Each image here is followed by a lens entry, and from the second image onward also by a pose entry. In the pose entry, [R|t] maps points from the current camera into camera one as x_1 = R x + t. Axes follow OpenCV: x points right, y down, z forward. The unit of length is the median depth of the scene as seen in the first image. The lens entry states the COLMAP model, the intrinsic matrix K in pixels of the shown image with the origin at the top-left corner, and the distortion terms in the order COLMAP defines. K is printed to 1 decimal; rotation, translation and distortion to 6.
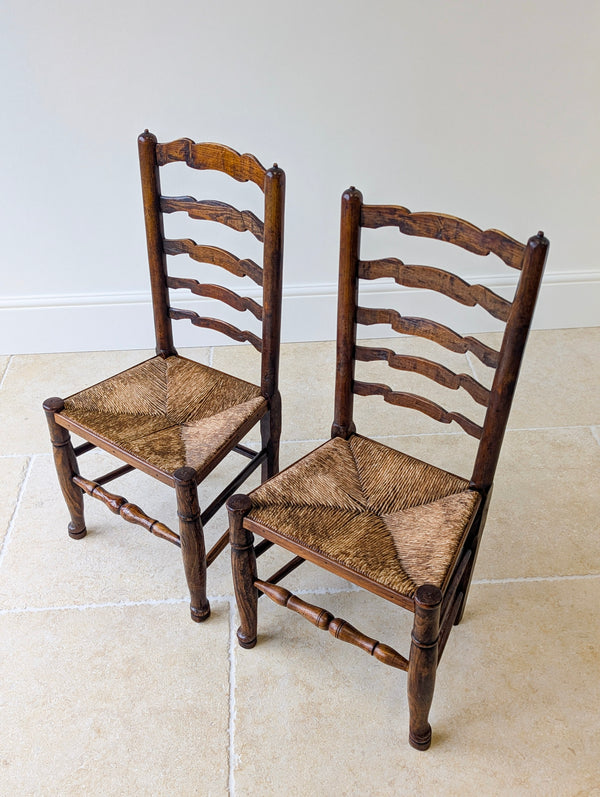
lens RADIAL K [[881.6, 0, 298.8], [0, 881.6, 370.2], [0, 0, 1]] dist [0.067429, 0.013884]
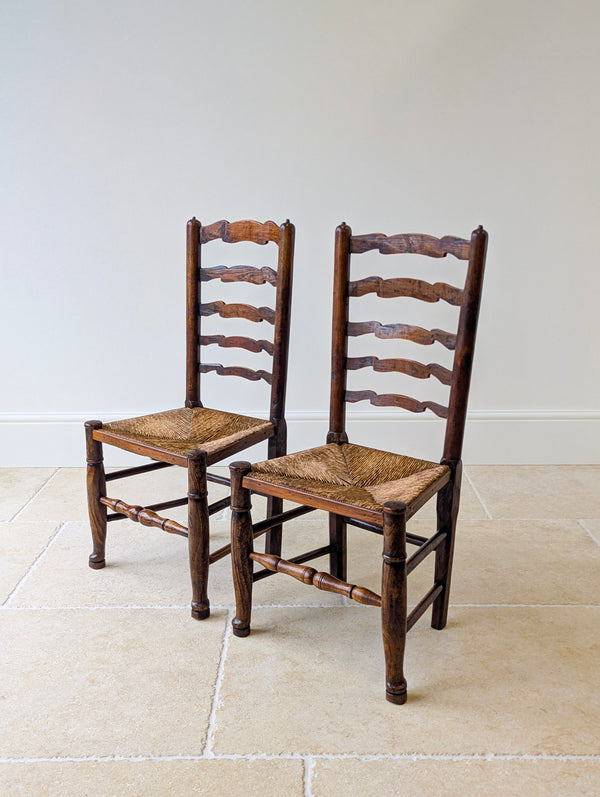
lens RADIAL K [[863.4, 0, 308.0], [0, 863.4, 346.2], [0, 0, 1]] dist [0.067552, 0.002138]
pose [[0.998204, 0.024666, -0.054597, 0.073039], [-0.044347, 0.916949, -0.396533, 0.417418], [0.040281, 0.398242, 0.916396, -0.091293]]
